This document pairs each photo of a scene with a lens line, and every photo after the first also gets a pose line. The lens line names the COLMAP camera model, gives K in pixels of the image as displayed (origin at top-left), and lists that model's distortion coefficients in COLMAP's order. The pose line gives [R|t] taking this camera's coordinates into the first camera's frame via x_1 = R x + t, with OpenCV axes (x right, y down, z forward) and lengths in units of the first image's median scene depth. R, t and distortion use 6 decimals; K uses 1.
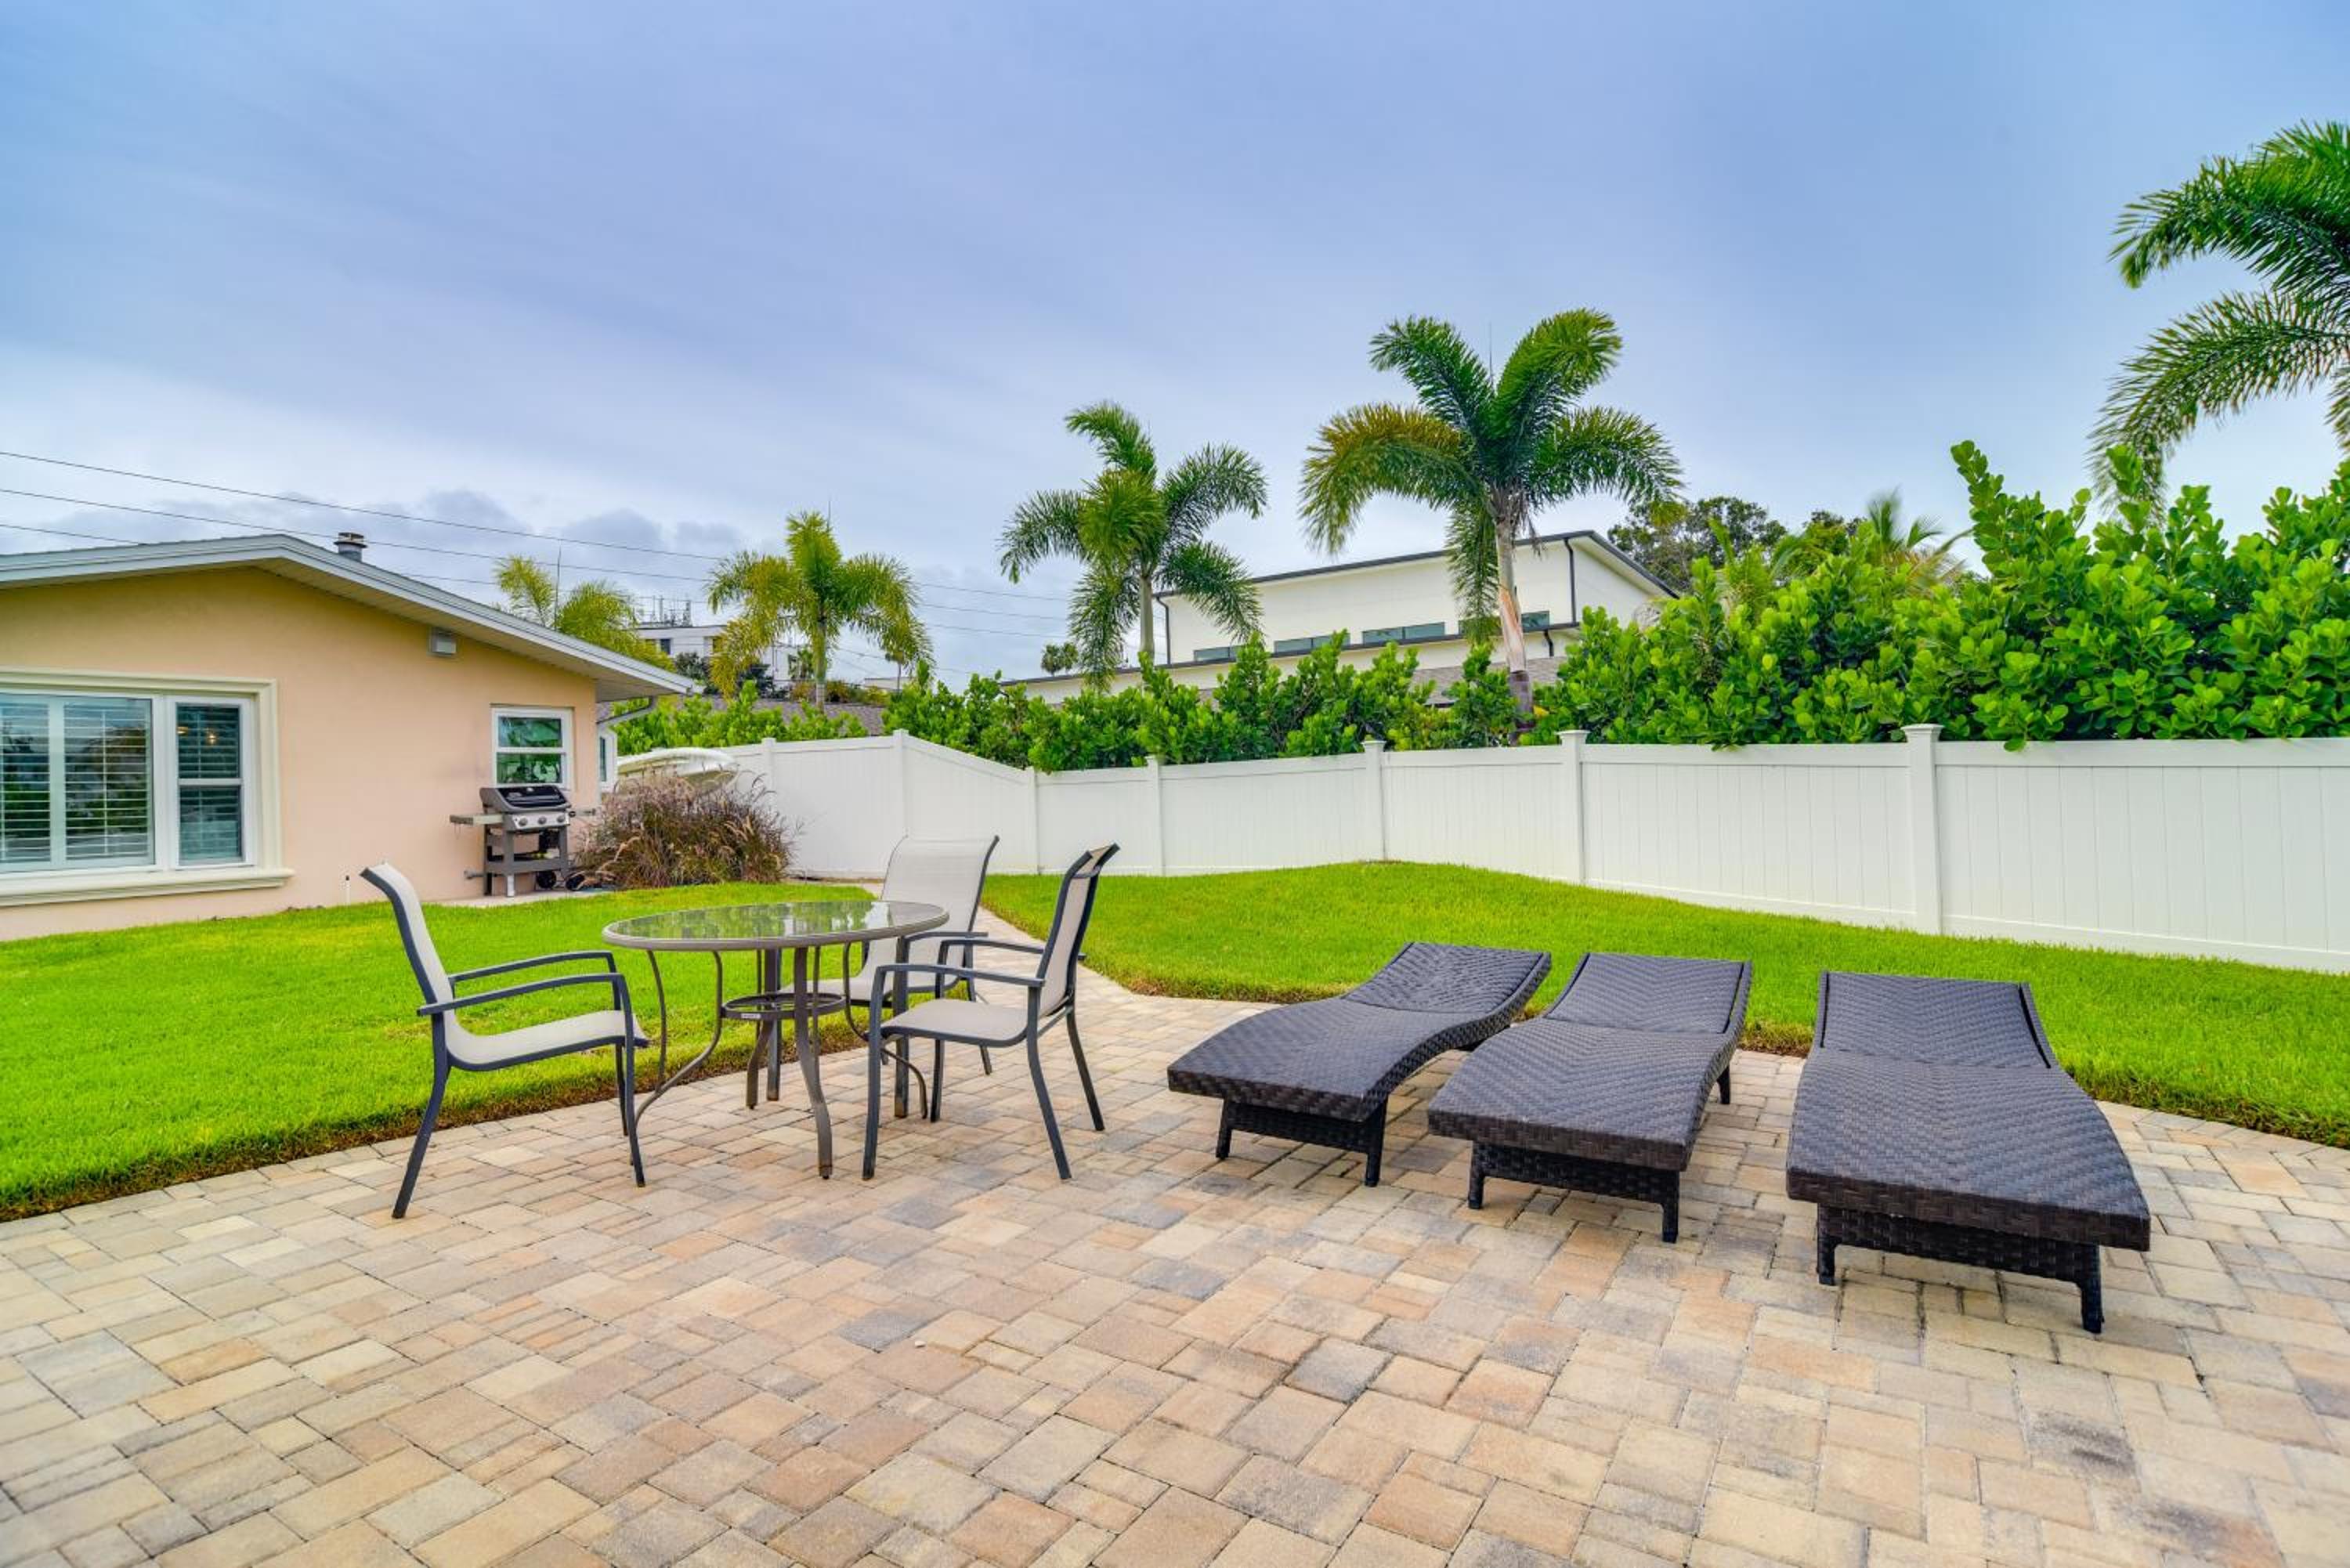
lens RADIAL K [[1164.5, 0, 1166.5], [0, 1164.5, 784.7], [0, 0, 1]] dist [-0.001821, -0.009822]
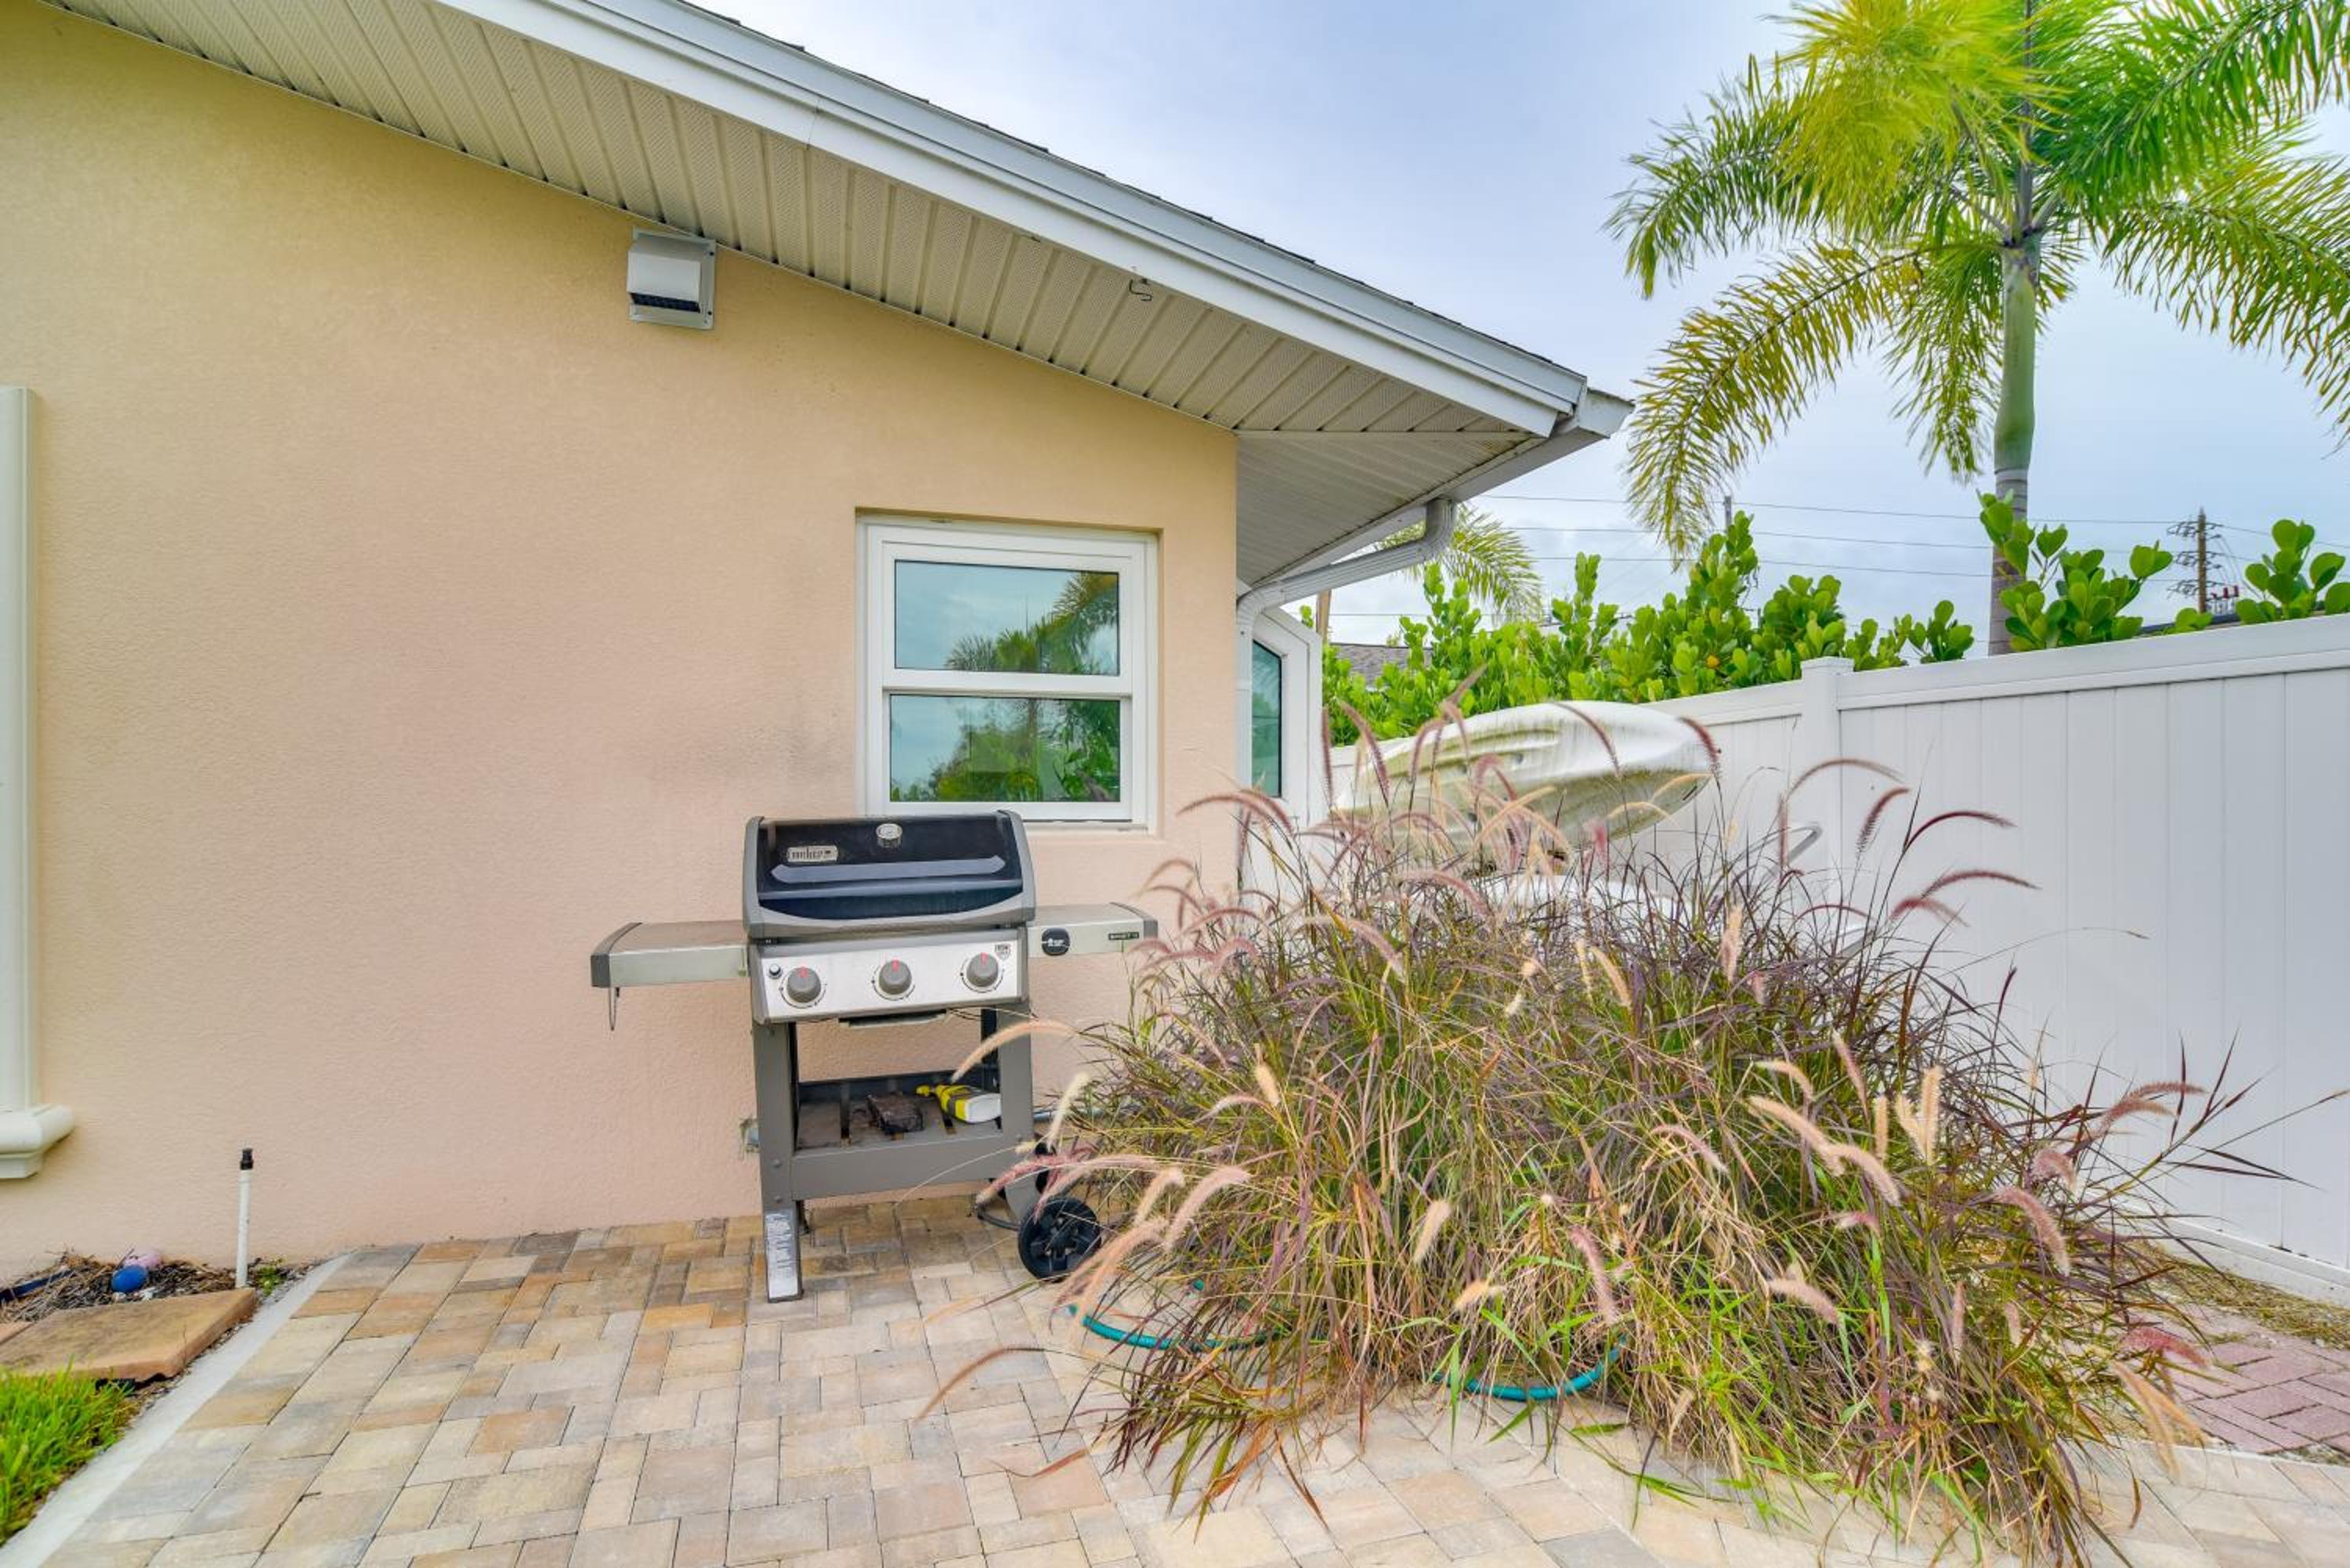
lens RADIAL K [[1164.5, 0, 1166.5], [0, 1164.5, 784.7], [0, 0, 1]] dist [-0.001821, -0.009822]
pose [[0.755275, 0.030423, -0.654702, -0.296425], [-0.030416, 0.999473, 0.011357, -0.008092], [0.654702, 0.011336, 0.755802, 0.722621]]
